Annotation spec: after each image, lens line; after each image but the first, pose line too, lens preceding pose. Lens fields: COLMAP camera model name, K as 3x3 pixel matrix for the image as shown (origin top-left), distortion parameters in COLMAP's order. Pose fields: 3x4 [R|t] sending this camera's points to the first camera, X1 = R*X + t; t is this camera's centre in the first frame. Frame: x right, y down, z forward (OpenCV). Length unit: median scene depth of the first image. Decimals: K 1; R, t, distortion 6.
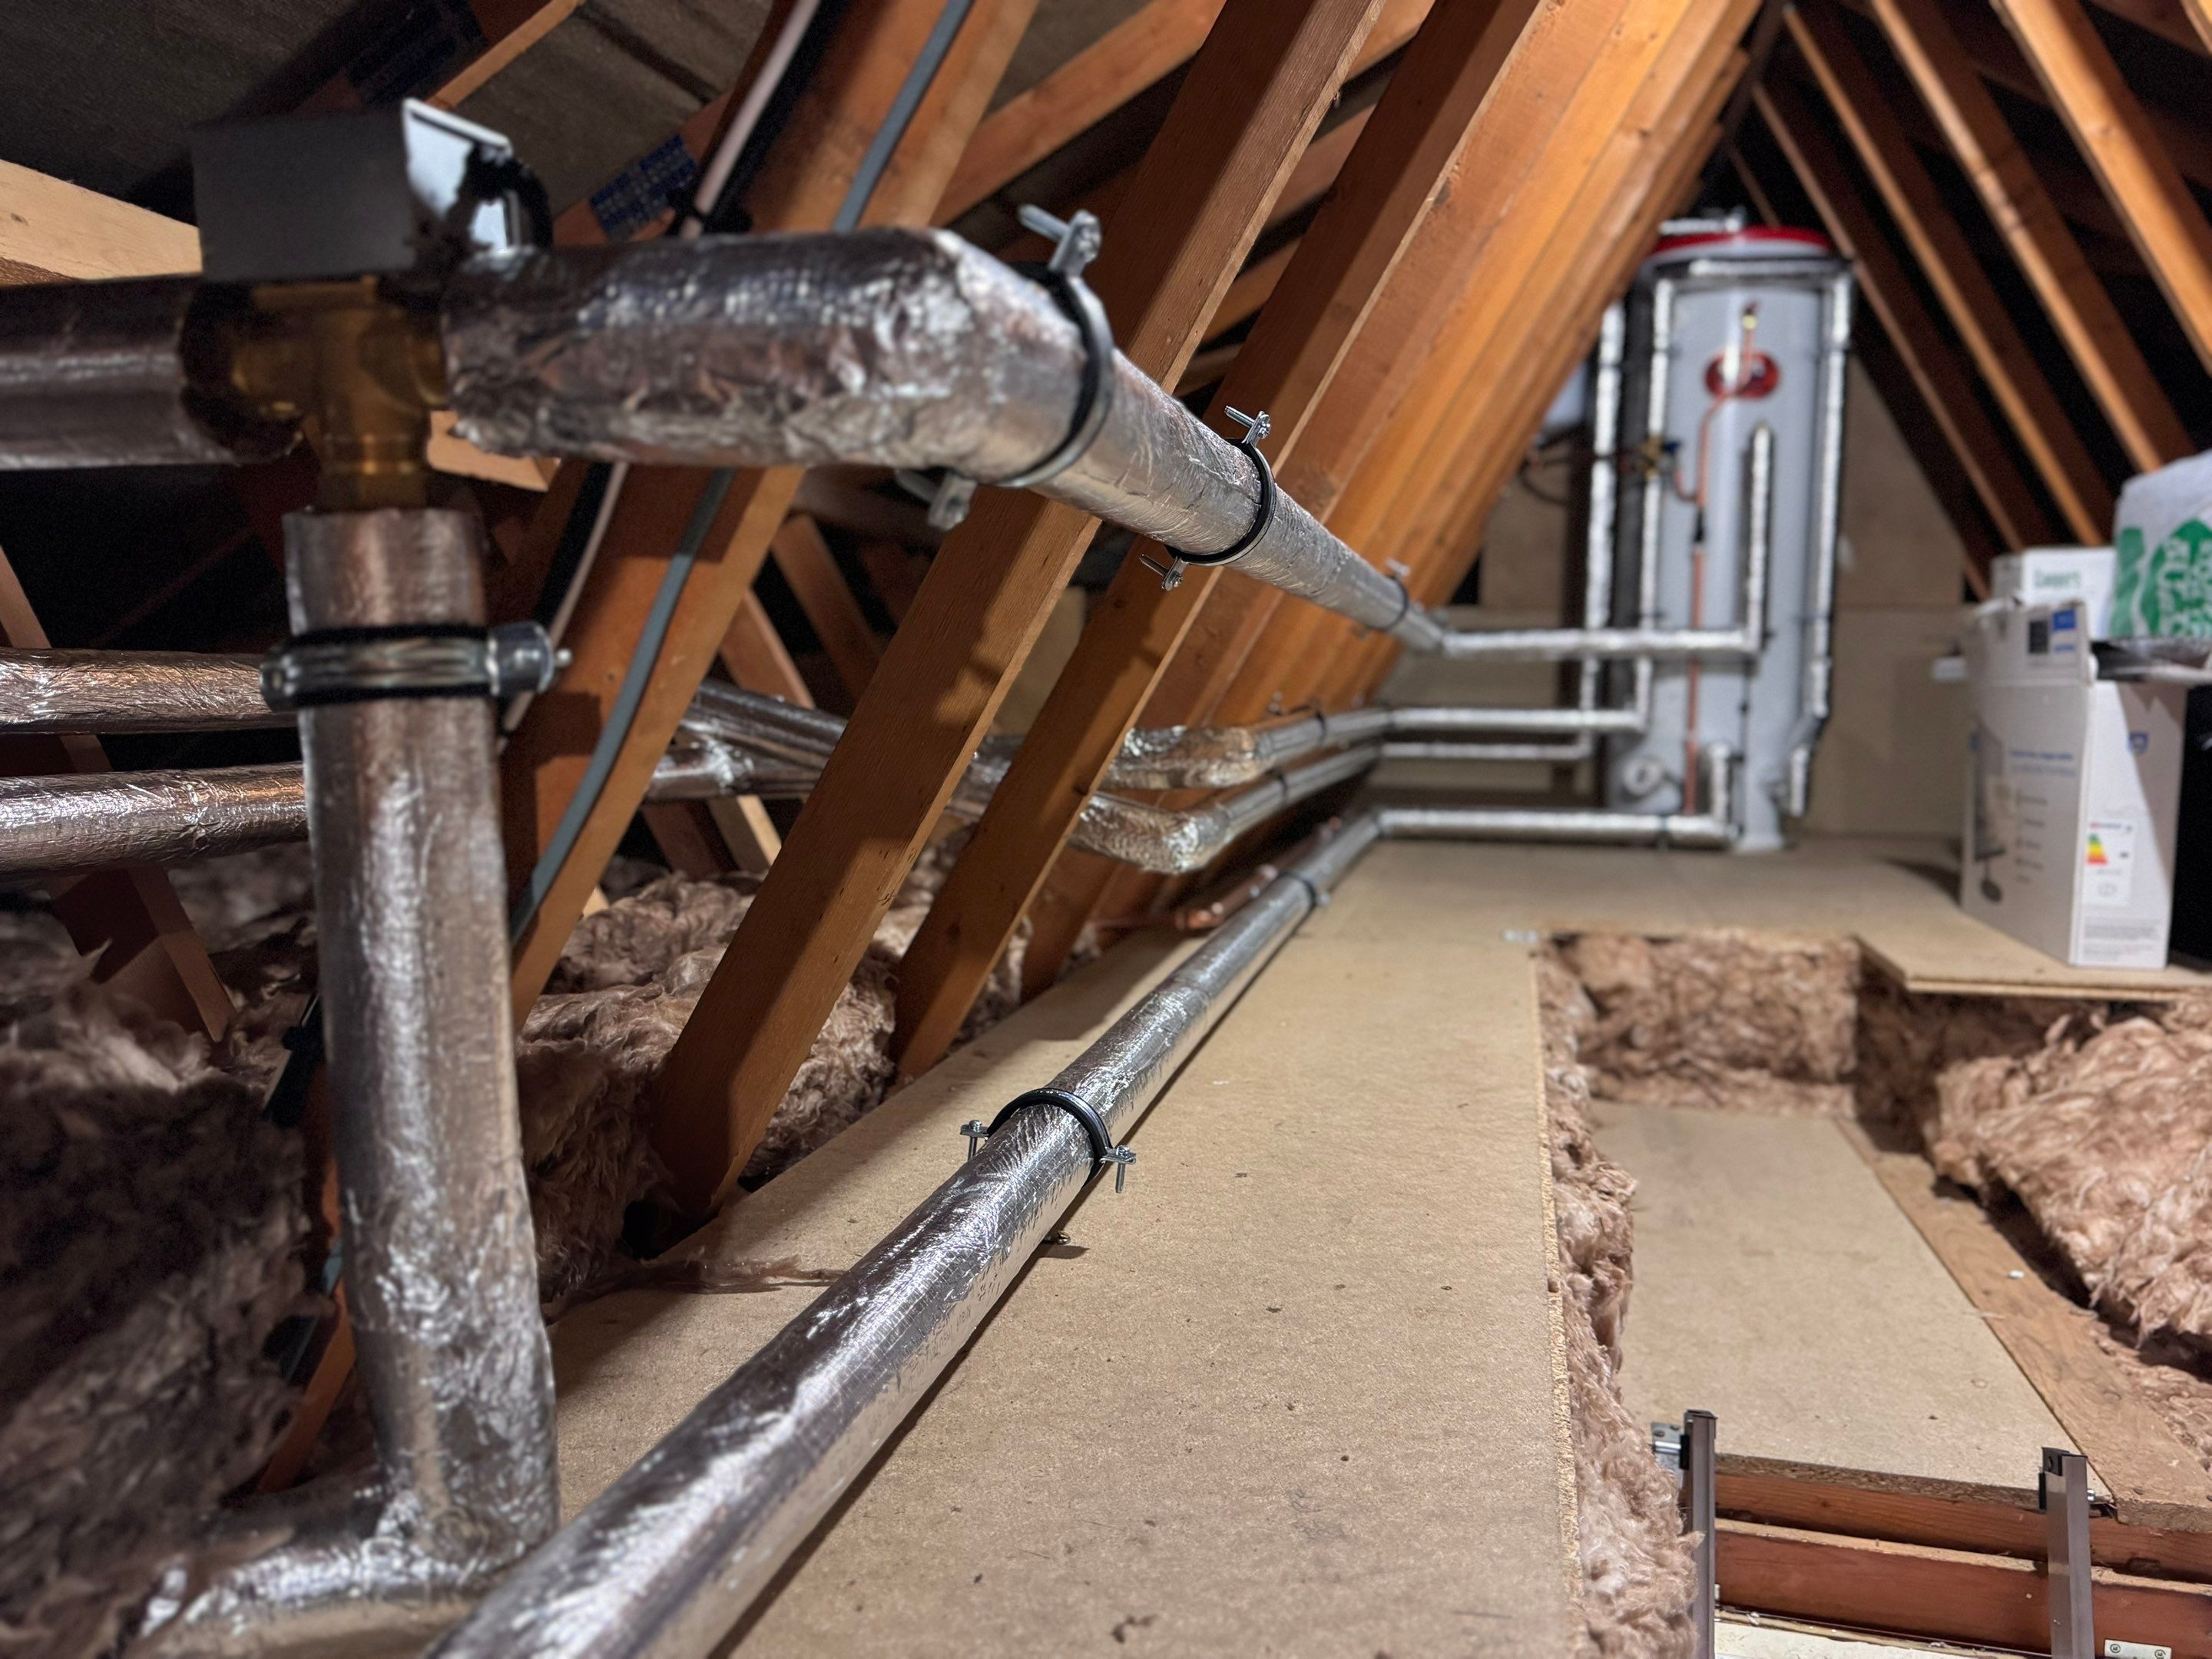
lens RADIAL K [[1568.1, 0, 1082.9], [0, 1568.1, 835.4], [0, 0, 1]] dist [0.008514, -0.040840]
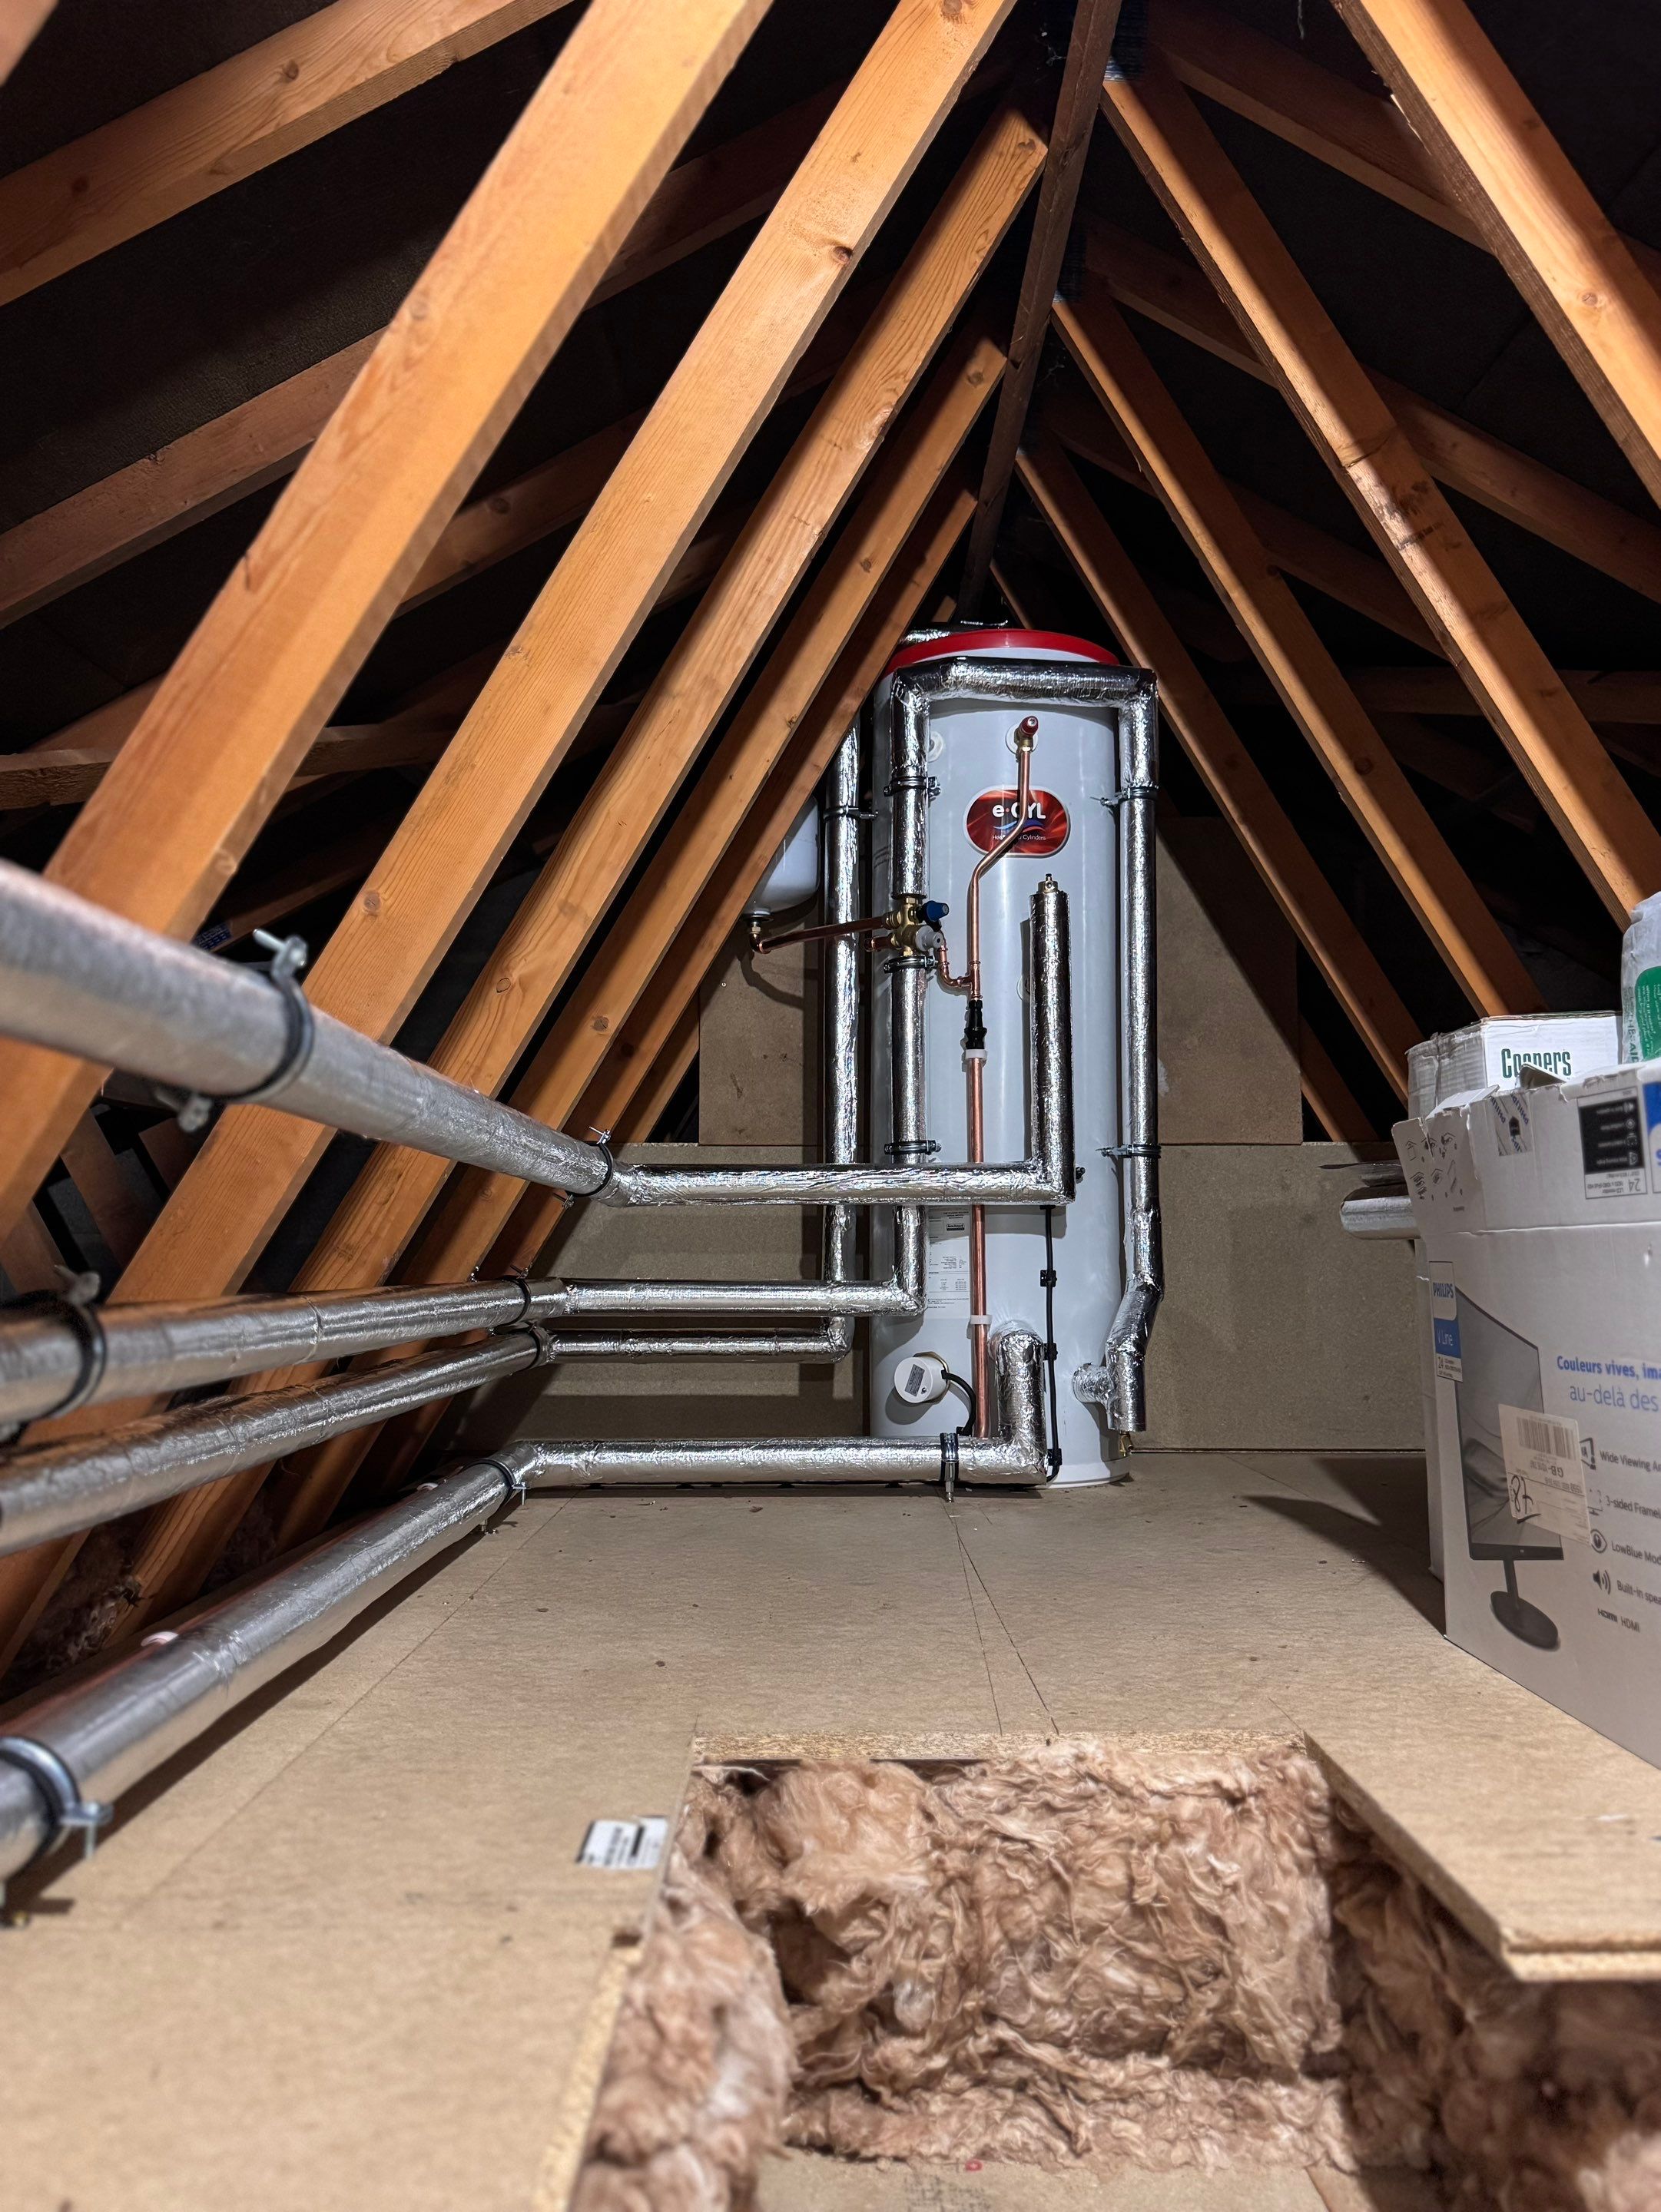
lens RADIAL K [[1568.3, 0, 817.6], [0, 1568.3, 1117.4], [0, 0, 1]] dist [0.008514, -0.040840]
pose [[0.964669, 0.013683, 0.263110, 0.143207], [0.034646, 0.983390, -0.178166, -0.032337], [-0.261178, 0.180987, 0.948172, 0.366049]]
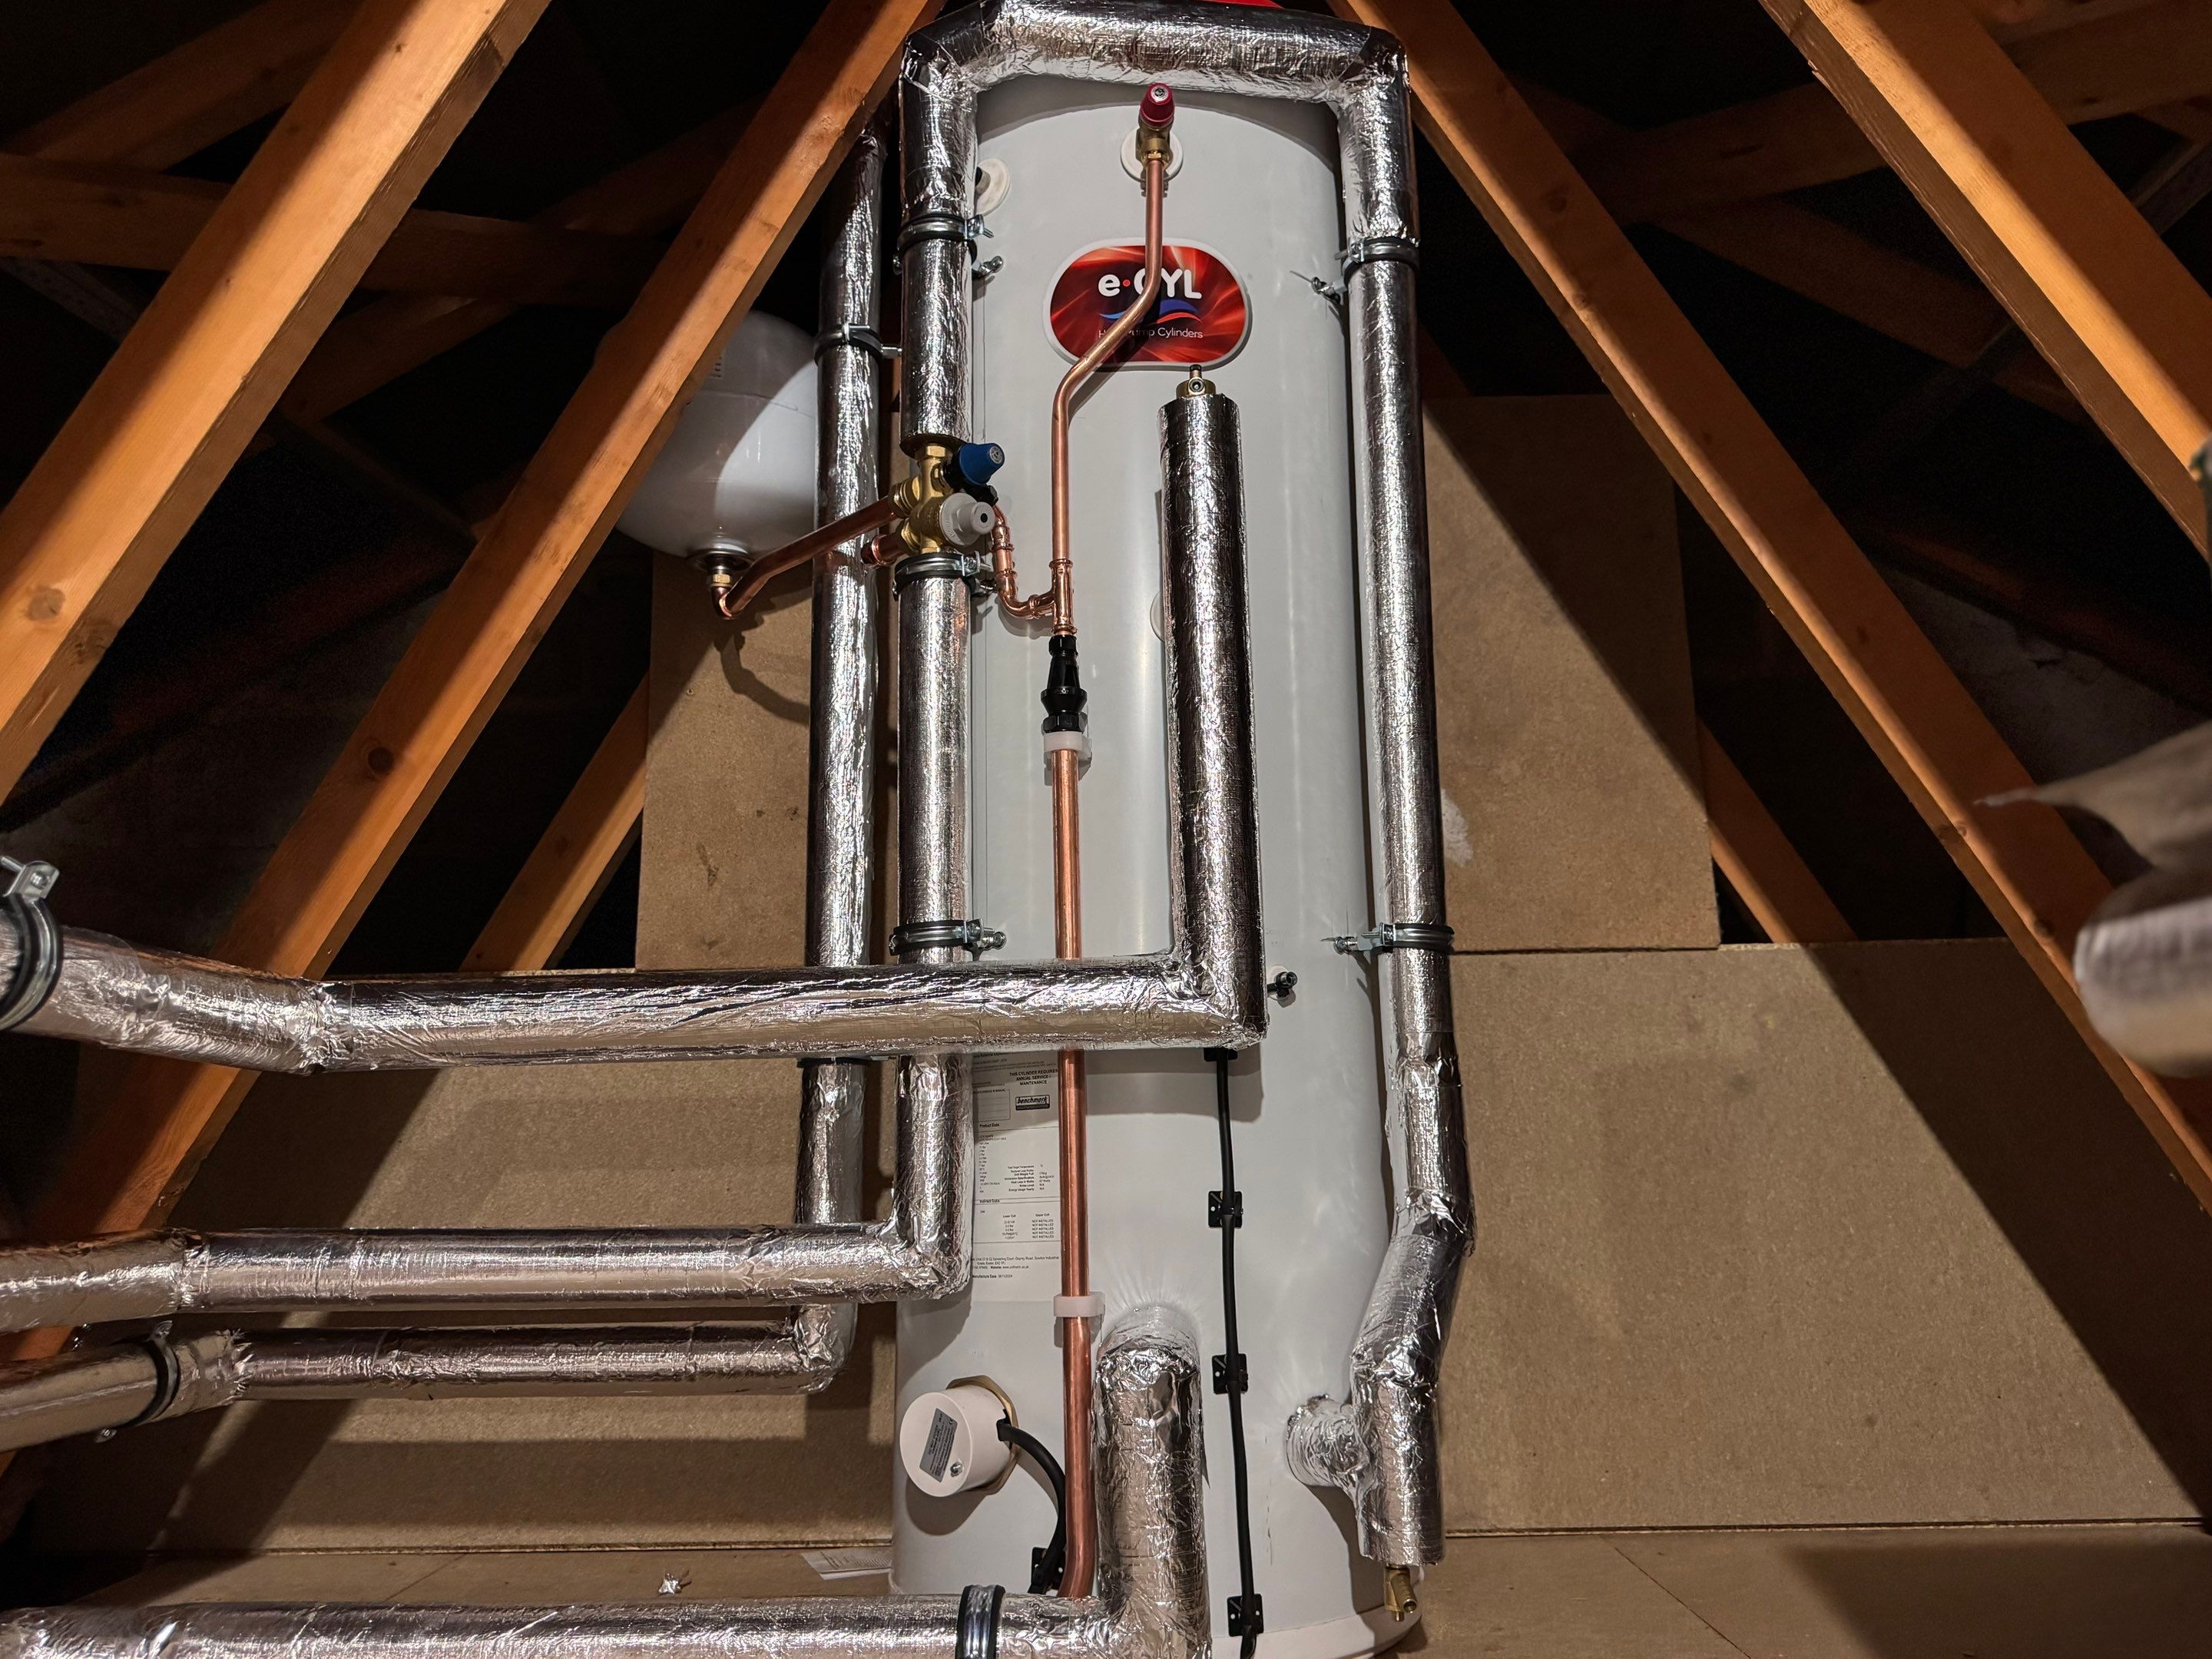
lens RADIAL K [[1568.1, 0, 1124.6], [0, 1568.1, 819.3], [0, 0, 1]] dist [0.008514, -0.040840]
pose [[0.968027, 0.028839, 0.249183, 0.329951], [0.050628, 0.950464, -0.306683, -0.061985], [-0.245684, 0.309493, 0.918615, 0.706725]]
